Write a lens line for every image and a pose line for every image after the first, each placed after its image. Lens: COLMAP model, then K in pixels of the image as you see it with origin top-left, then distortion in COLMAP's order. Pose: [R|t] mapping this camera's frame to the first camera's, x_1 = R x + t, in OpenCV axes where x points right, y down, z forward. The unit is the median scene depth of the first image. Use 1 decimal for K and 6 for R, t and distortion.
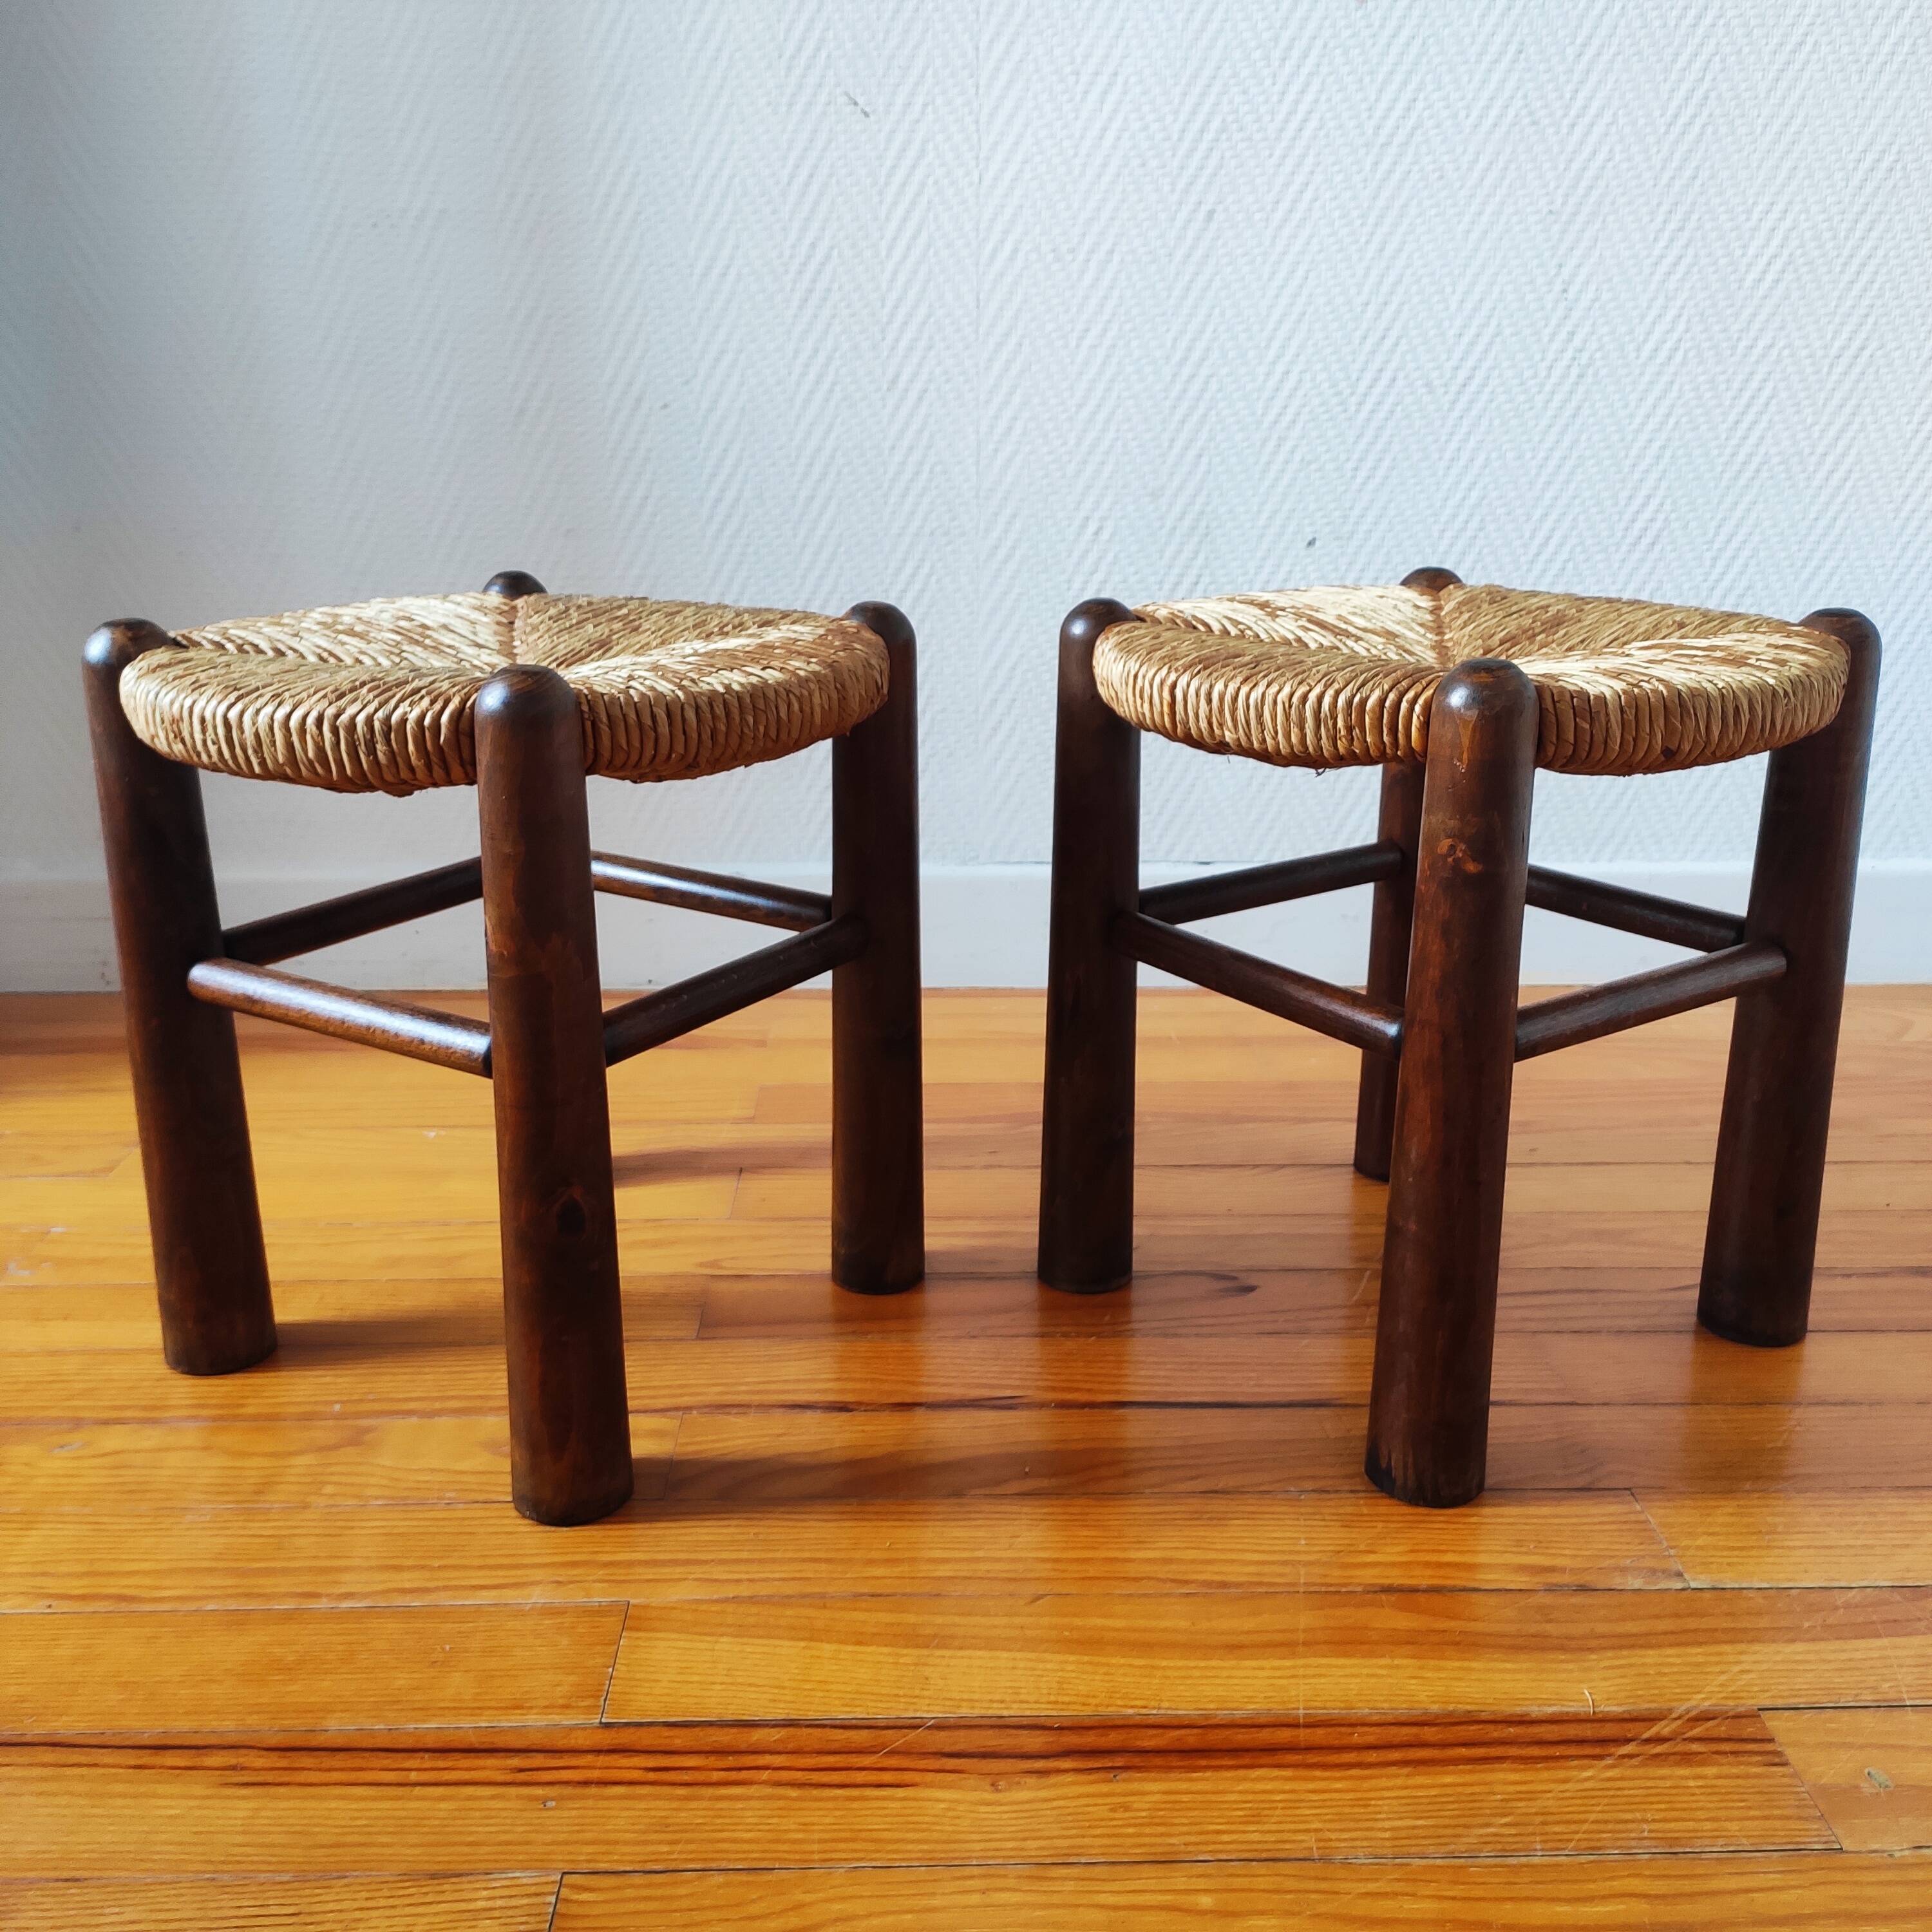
lens RADIAL K [[1900.2, 0, 966.6], [0, 1900.2, 952.5], [0, 0, 1]] dist [0.086931, -0.091830]
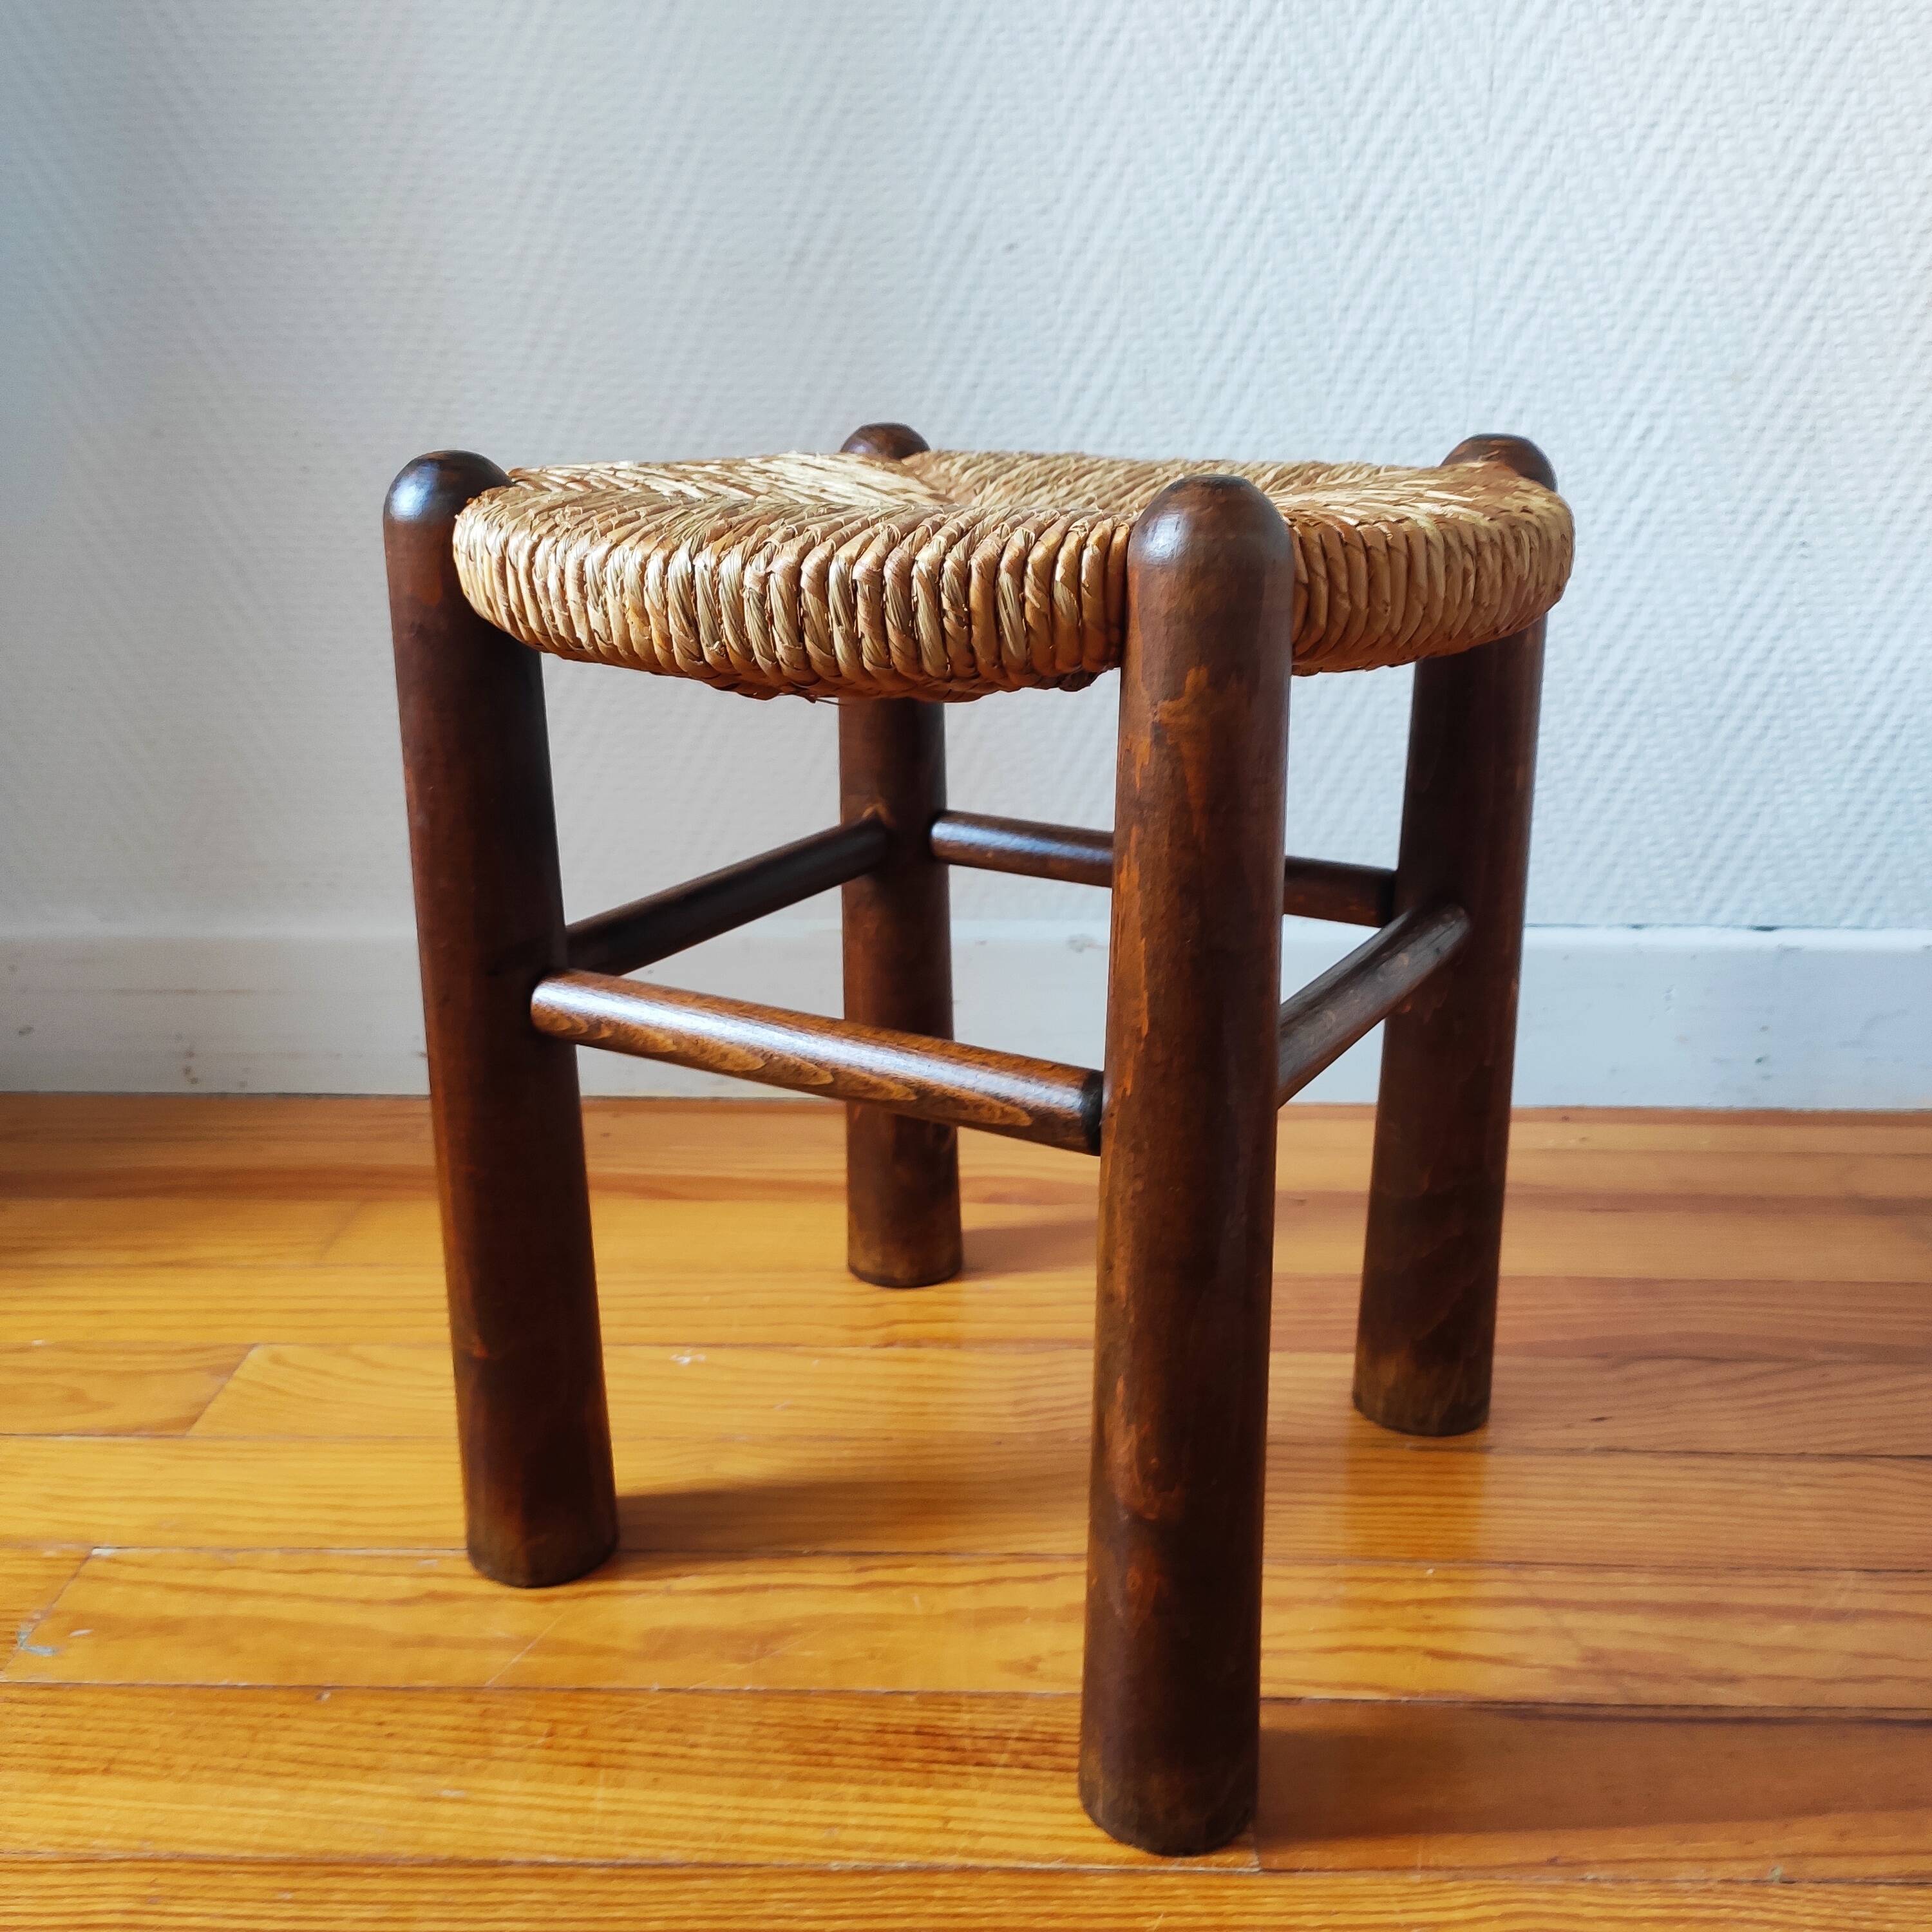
lens RADIAL K [[1889.4, 0, 973.4], [0, 1889.4, 972.0], [0, 0, 1]] dist [0.089450, -0.134817]
pose [[0.999228, 0.010852, -0.037769, -0.148008], [-0.010666, 0.999930, 0.005132, -0.035176], [0.037822, -0.004725, 0.999273, 0.340862]]
